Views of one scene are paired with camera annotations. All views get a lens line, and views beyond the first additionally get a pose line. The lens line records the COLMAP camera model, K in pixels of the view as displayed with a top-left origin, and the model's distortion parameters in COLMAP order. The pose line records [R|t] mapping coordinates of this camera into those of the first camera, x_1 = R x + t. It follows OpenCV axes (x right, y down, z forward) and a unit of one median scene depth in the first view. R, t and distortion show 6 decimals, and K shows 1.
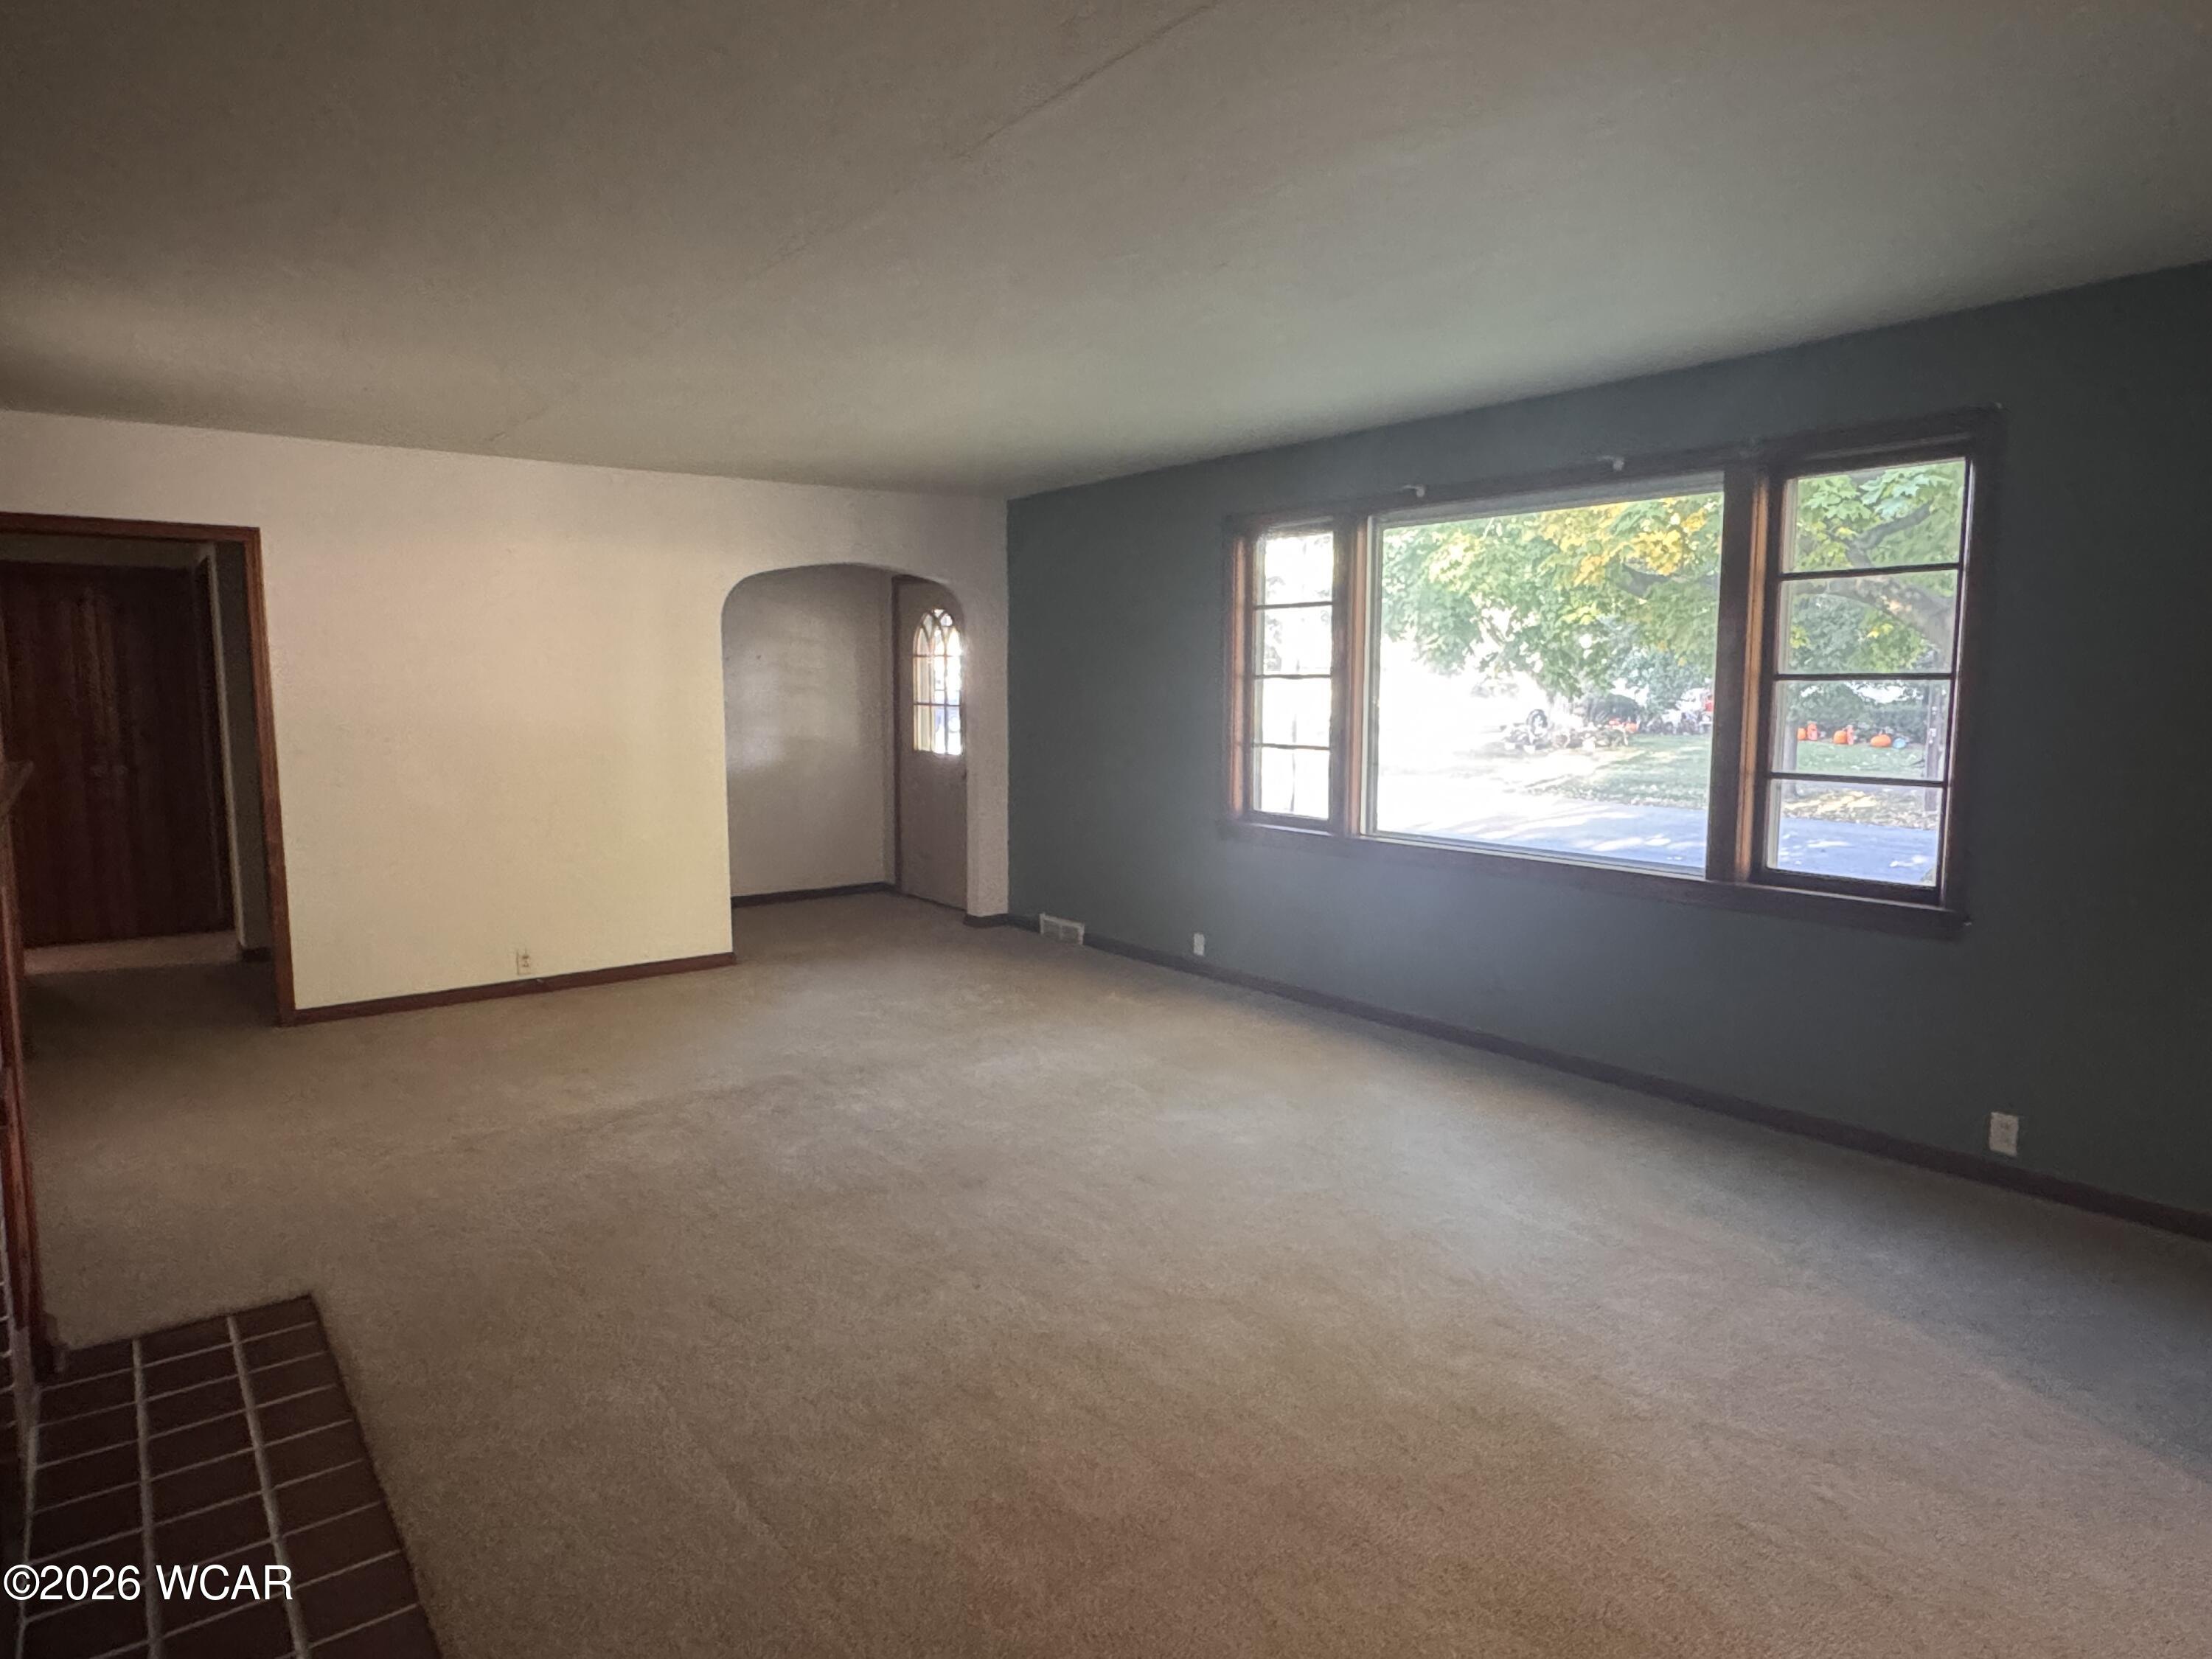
lens RADIAL K [[1334.7, 0, 1106.0], [0, 1334.7, 829.5], [0, 0, 1]] dist [0.000860, -0.000663]
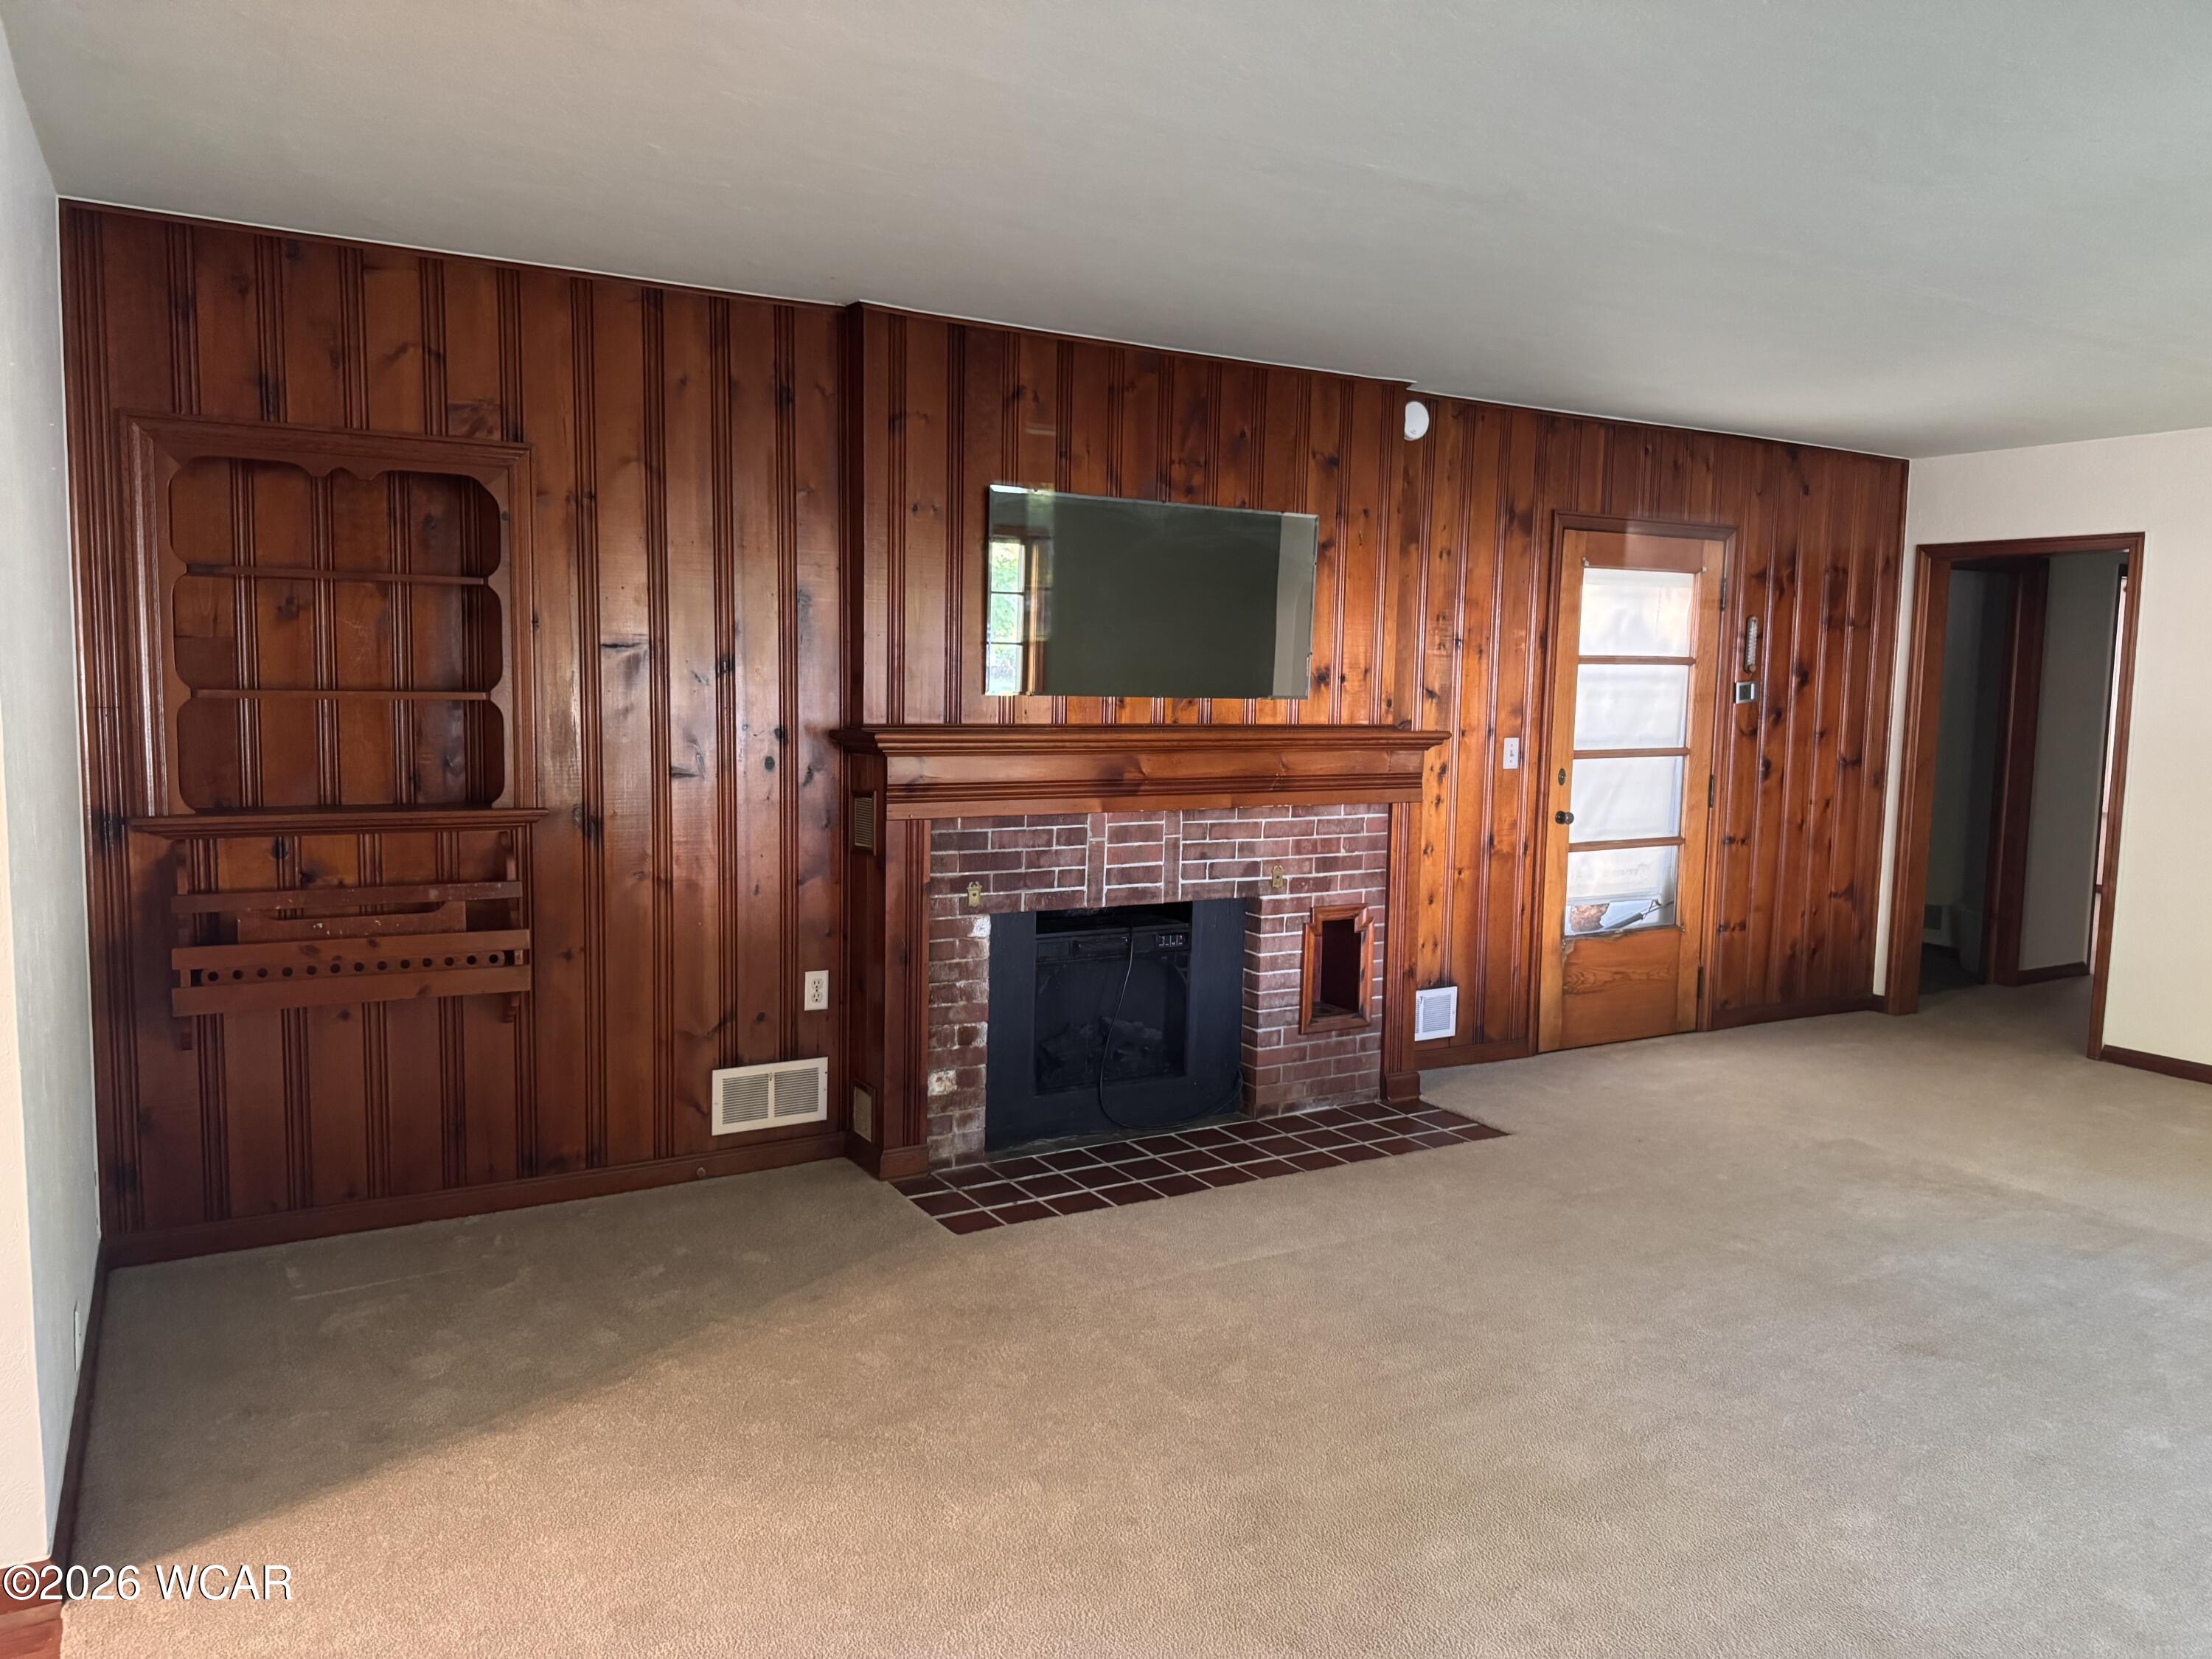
lens RADIAL K [[1596.1, 0, 1106.0], [0, 1596.1, 829.5], [0, 0, 1]] dist [0.070419, -0.099762]
pose [[-0.135731, 0.095564, -0.986126, 0.722859], [-0.134316, 0.984373, 0.113881, -0.058546], [0.981599, 0.147909, -0.120774, 0.526871]]
